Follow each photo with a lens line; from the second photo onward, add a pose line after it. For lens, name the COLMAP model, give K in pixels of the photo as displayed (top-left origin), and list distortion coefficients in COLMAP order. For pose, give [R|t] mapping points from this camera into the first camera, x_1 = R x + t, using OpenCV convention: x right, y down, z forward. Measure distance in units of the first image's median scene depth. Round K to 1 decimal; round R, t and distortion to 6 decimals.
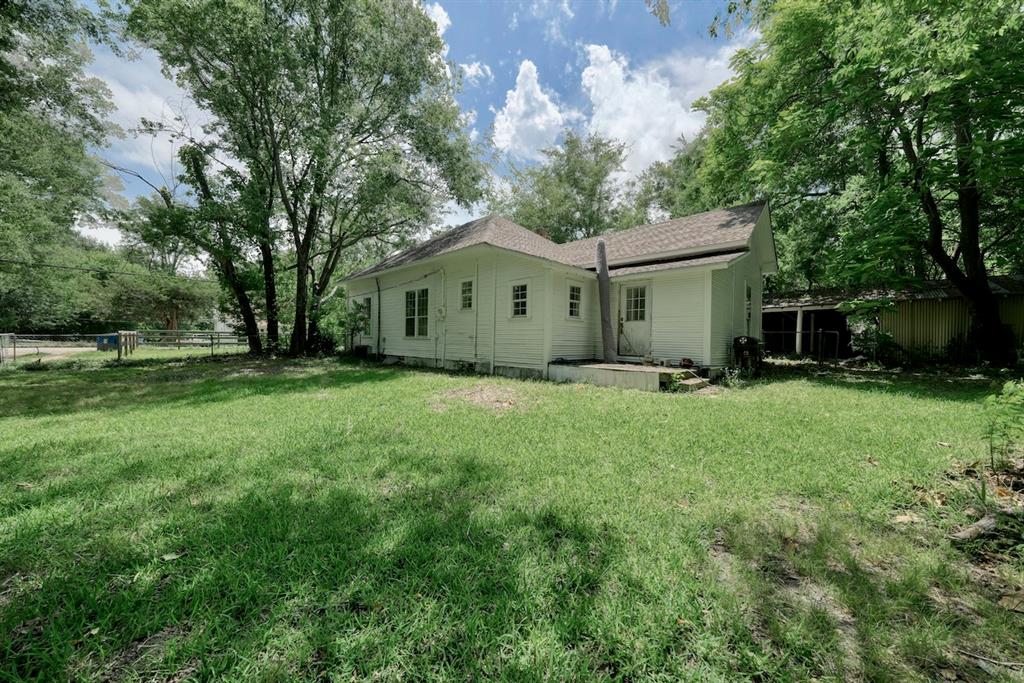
lens RADIAL K [[357.2, 0, 512.0], [0, 357.2, 341.5], [0, 0, 1]] dist [-0.000275, -0.000014]
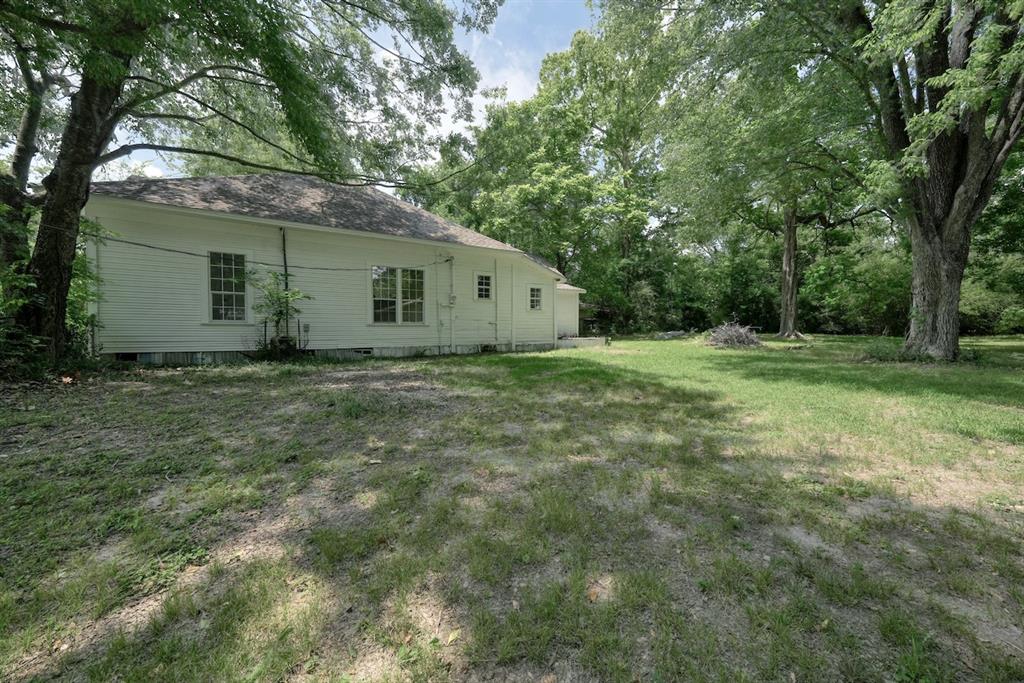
lens RADIAL K [[357.2, 0, 512.0], [0, 357.2, 341.5], [0, 0, 1]] dist [-0.000275, -0.000014]
pose [[0.261609, -0.057469, 0.963461, -1.243075], [0.008689, 0.998326, 0.057189, -0.018703], [-0.965135, -0.006589, 0.261671, 0.612916]]
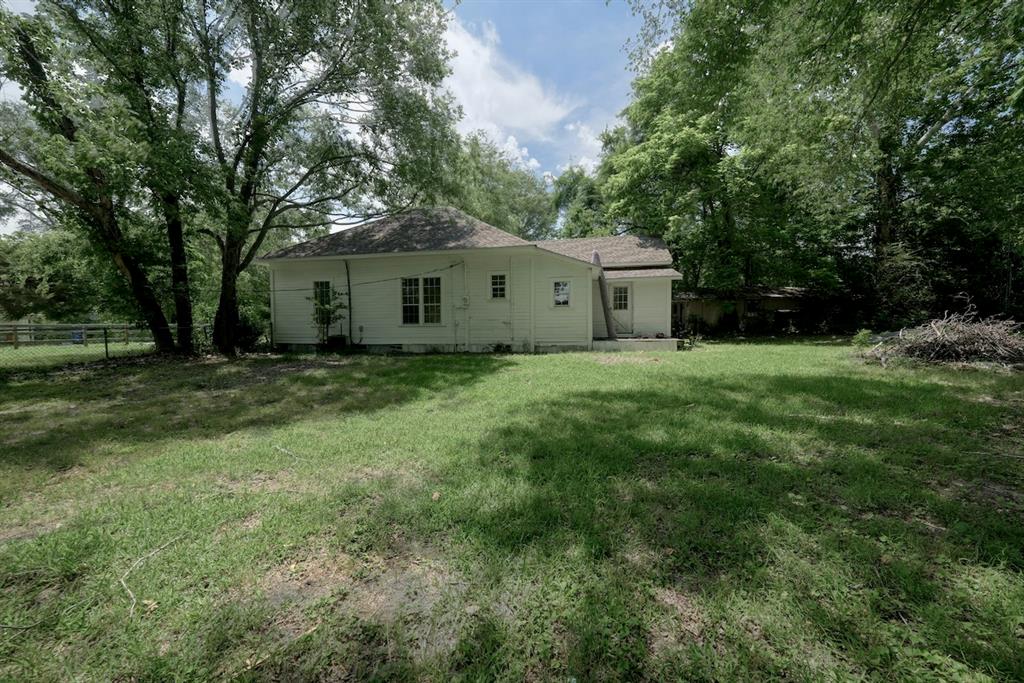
lens RADIAL K [[357.2, 0, 512.0], [0, 357.2, 341.5], [0, 0, 1]] dist [-0.000275, -0.000014]
pose [[0.837987, -0.043753, 0.543933, -0.733701], [0.025358, 0.998826, 0.041277, 0.001214], [-0.545100, -0.020797, 0.838113, 0.001822]]
